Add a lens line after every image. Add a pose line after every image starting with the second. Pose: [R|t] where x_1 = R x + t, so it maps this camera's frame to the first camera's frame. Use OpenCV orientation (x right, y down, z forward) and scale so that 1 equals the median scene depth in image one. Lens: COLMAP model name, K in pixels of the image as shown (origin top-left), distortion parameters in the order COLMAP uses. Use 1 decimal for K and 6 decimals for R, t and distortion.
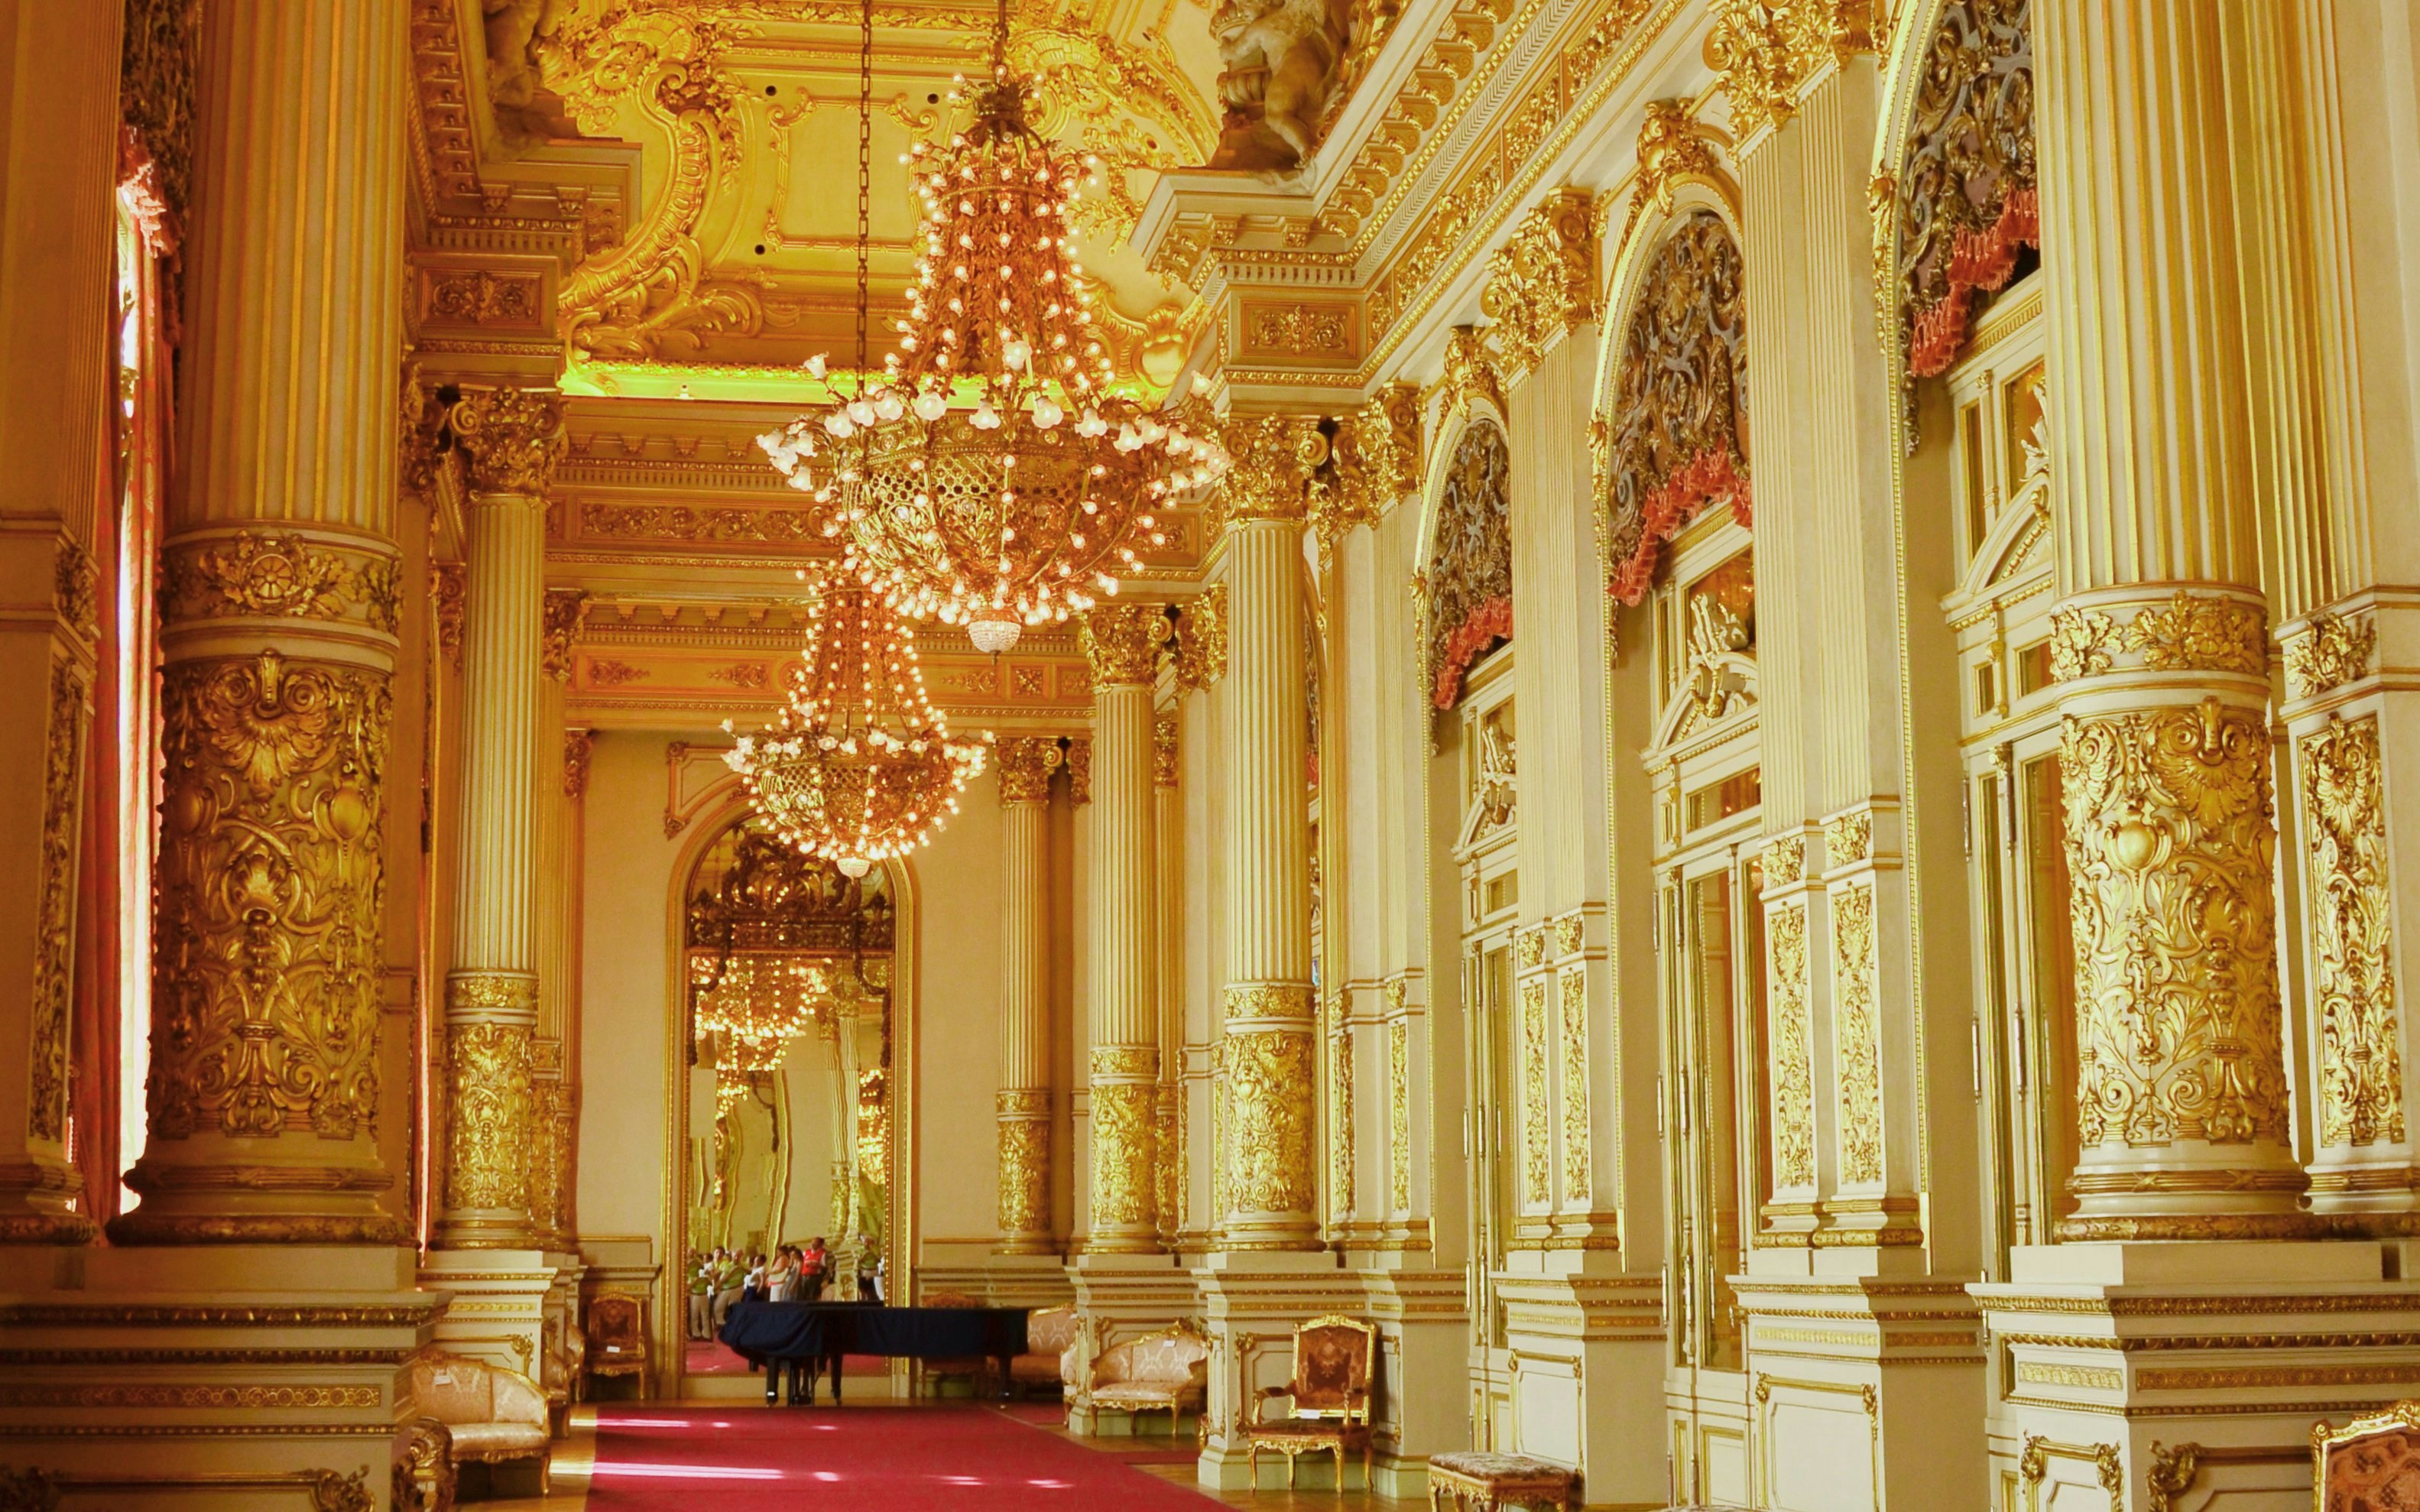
lens RADIAL K [[3359.9, 0, 1207.4], [0, 3359.9, 752.6], [0, 0, 1]] dist [-0.035413, 0.000000]
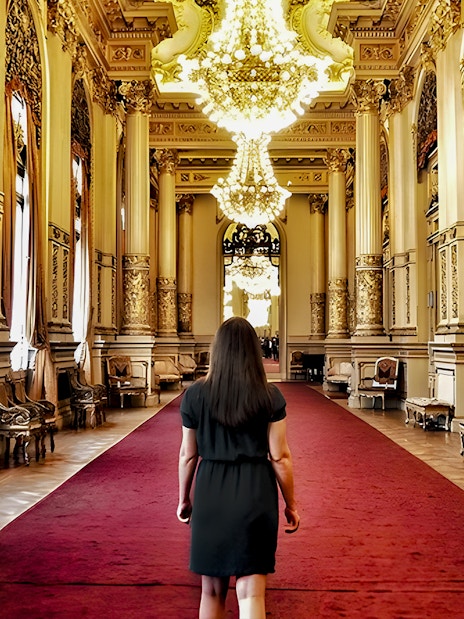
lens RADIAL K [[881.9, 0, 232.0], [0, 881.9, 310.6], [0, 0, 1]] dist [-0.059209, 0.000000]
pose [[0.983999, -0.002498, -0.178154, 0.040969], [0.022598, 0.993577, 0.110883, 0.024647], [0.176733, -0.113134, 0.977735, 0.135943]]
